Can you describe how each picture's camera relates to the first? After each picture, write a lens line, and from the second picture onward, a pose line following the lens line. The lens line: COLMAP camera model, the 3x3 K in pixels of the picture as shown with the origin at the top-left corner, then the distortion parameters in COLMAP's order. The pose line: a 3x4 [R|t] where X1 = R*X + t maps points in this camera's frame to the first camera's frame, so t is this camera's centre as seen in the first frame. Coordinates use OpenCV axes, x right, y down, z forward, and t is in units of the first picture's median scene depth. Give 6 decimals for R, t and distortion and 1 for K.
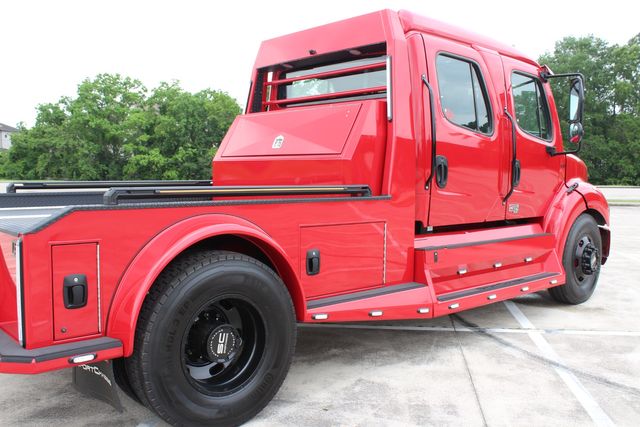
lens RADIAL K [[592.3, 0, 320.0], [0, 592.3, 213.5], [0, 0, 1]] dist [-0.131763, 0.007018]
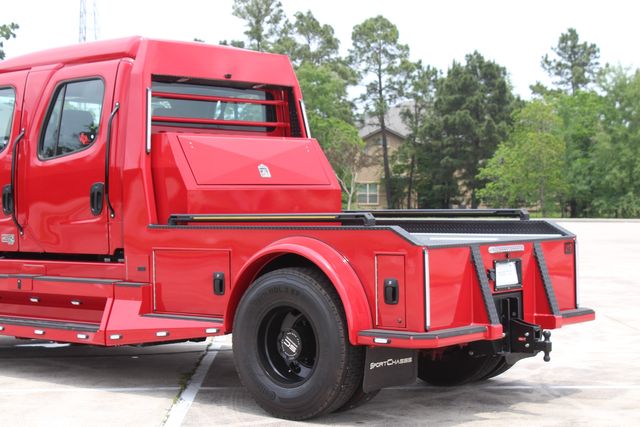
lens RADIAL K [[1195.1, 0, 318.9], [0, 1195.1, 206.6], [0, 0, 1]] dist [0.025937, 0.054867]
pose [[-0.134592, -0.016309, 0.990767, -1.725759], [0.083526, 0.996119, 0.027744, -0.092311], [-0.987374, 0.086489, -0.132708, 0.993450]]
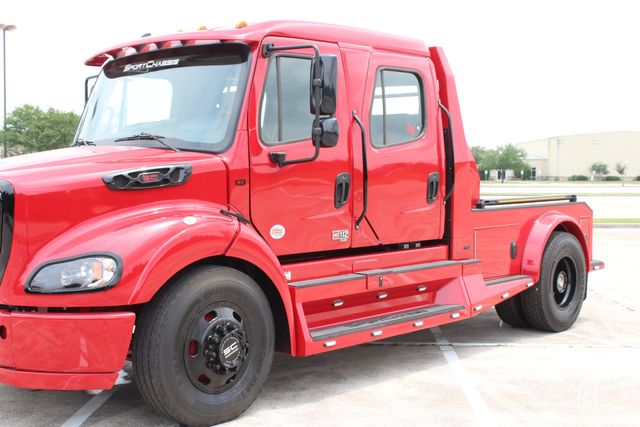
lens RADIAL K [[869.0, 0, 320.0], [0, 869.0, 213.5], [0, 0, 1]] dist [-0.035925, 0.028208]
pose [[-0.996079, -0.004460, -0.088353, 0.192175], [-0.015418, 0.992195, 0.123741, -0.198827], [0.087111, 0.124618, -0.988373, 2.303801]]
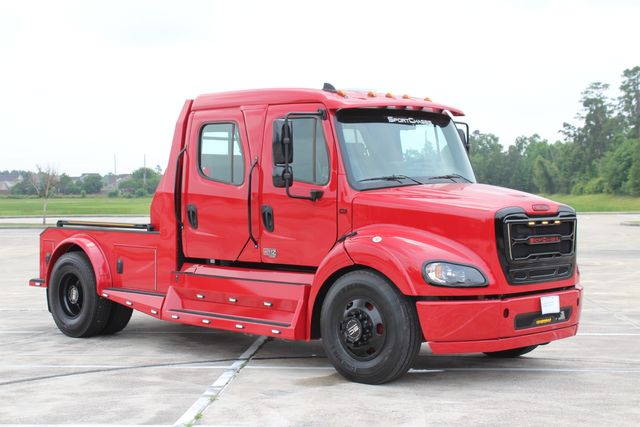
lens RADIAL K [[1055.9, 0, 320.0], [0, 1055.9, 213.5], [0, 0, 1]] dist [-0.001106, 0.038947]
pose [[0.063628, 0.012395, -0.997897, 2.081411], [-0.071412, 0.997416, 0.007836, -0.093524], [0.995415, 0.070763, 0.064349, 0.911243]]
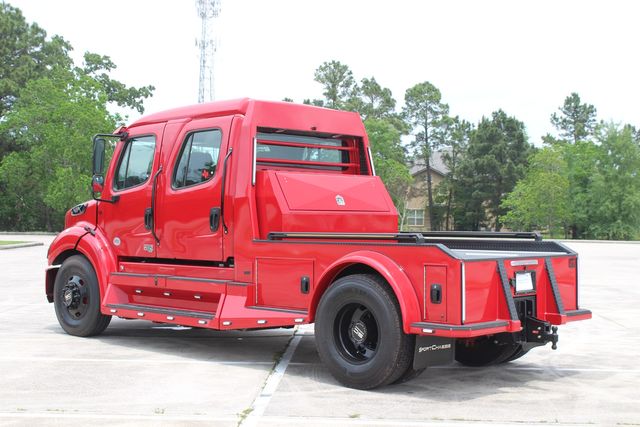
lens RADIAL K [[913.2, 0, 320.0], [0, 913.2, 213.5], [0, 0, 1]] dist [-0.036536, 0.012994]
pose [[-0.071754, -0.003936, 0.997415, -1.739592], [0.068211, 0.997632, 0.008844, -0.094993], [-0.995087, 0.068669, -0.071315, 1.001775]]
